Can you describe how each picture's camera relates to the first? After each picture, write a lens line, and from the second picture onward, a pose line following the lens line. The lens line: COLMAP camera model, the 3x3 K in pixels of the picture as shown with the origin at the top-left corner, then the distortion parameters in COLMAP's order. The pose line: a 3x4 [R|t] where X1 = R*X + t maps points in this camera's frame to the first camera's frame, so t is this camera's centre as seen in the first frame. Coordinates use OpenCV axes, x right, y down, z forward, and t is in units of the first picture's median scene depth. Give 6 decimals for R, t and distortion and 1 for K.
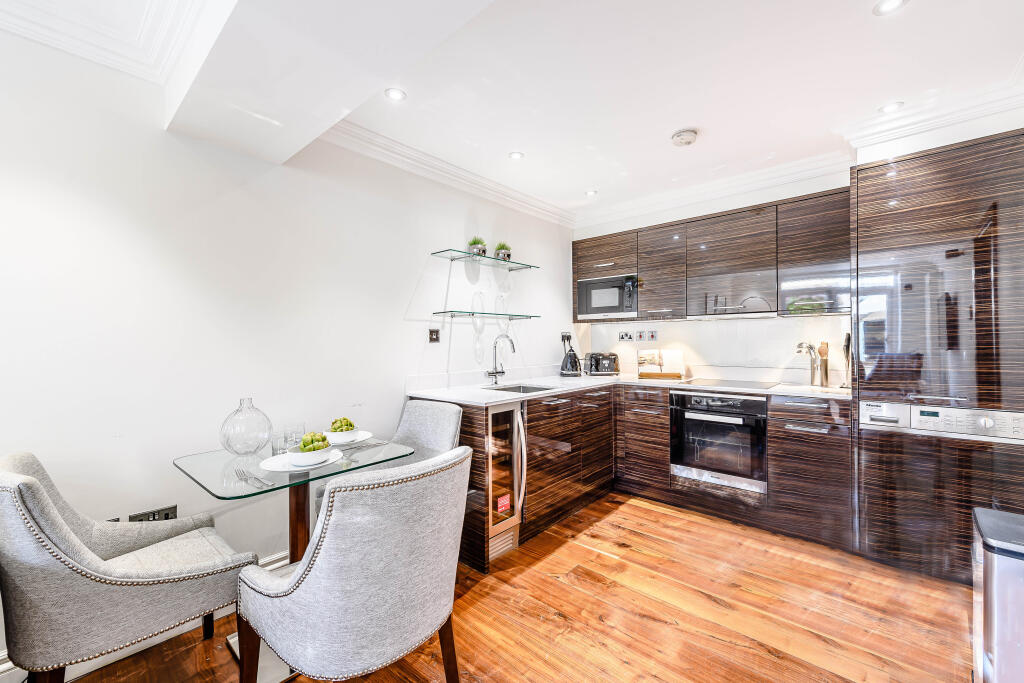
lens RADIAL K [[422.6, 0, 499.6], [0, 422.6, 336.5], [0, 0, 1]] dist [0.012288, -0.001646]
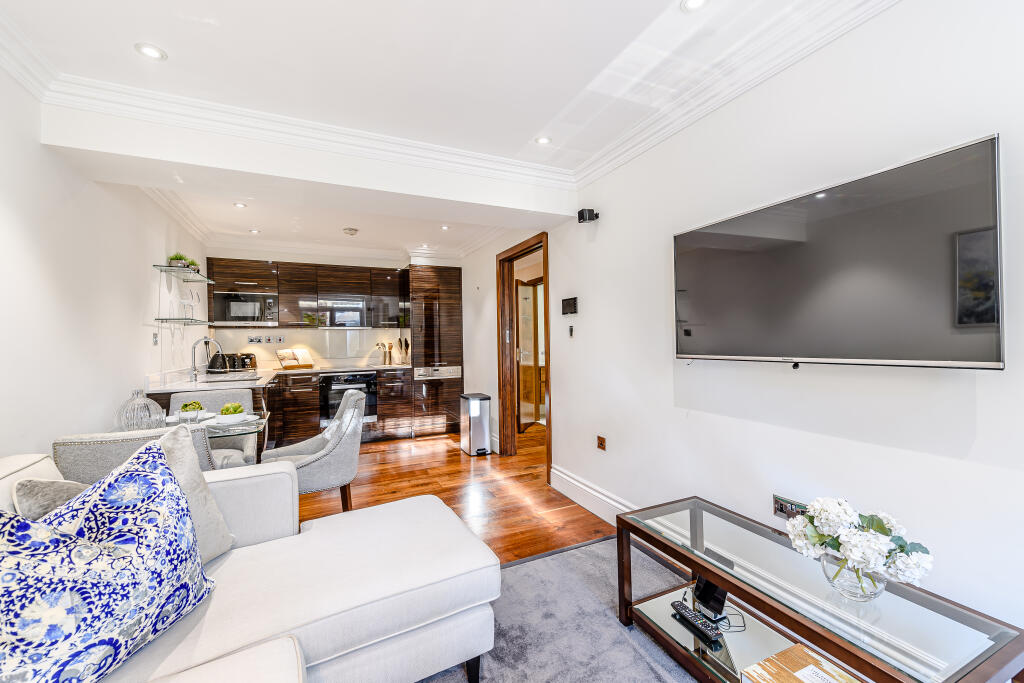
lens RADIAL K [[422.6, 0, 533.3], [0, 422.6, 342.0], [0, 0, 1]] dist [0.012288, -0.001646]
pose [[0.360744, -0.004150, 0.932656, -0.755453], [0.003192, 0.999990, 0.003215, 0.005683], [-0.932660, 0.001817, 0.360753, -0.302695]]
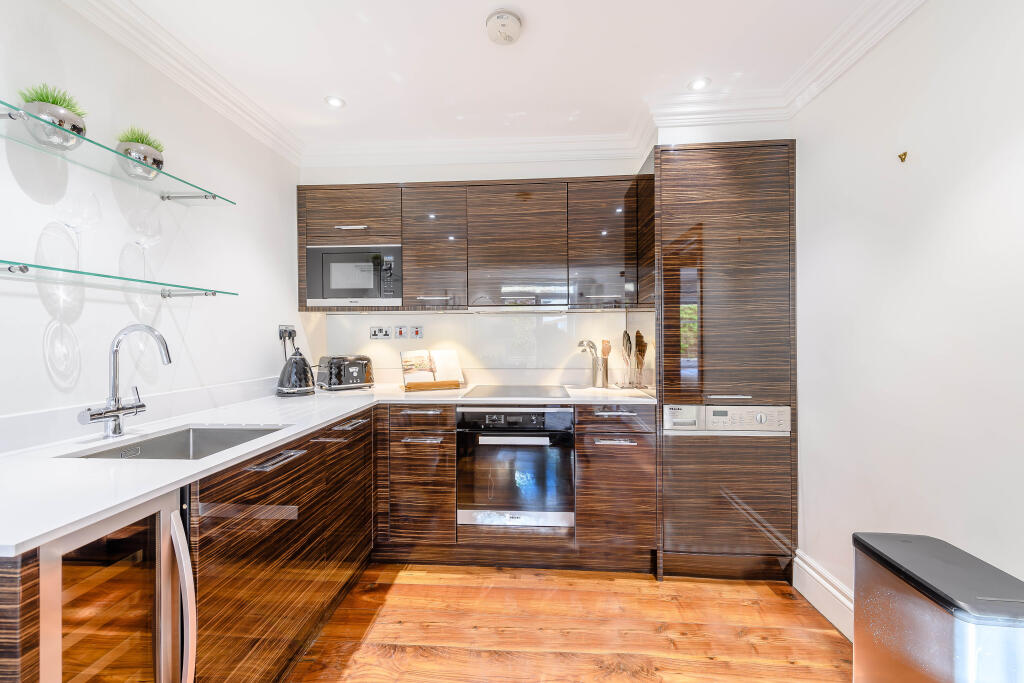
lens RADIAL K [[422.6, 0, 528.1], [0, 422.6, 338.6], [0, 0, 1]] dist [0.012288, -0.001646]
pose [[0.765926, 0.000939, 0.642928, 0.032480], [-0.007025, 0.999951, 0.006909, 0.004246], [-0.642891, -0.009808, 0.765895, 0.359358]]
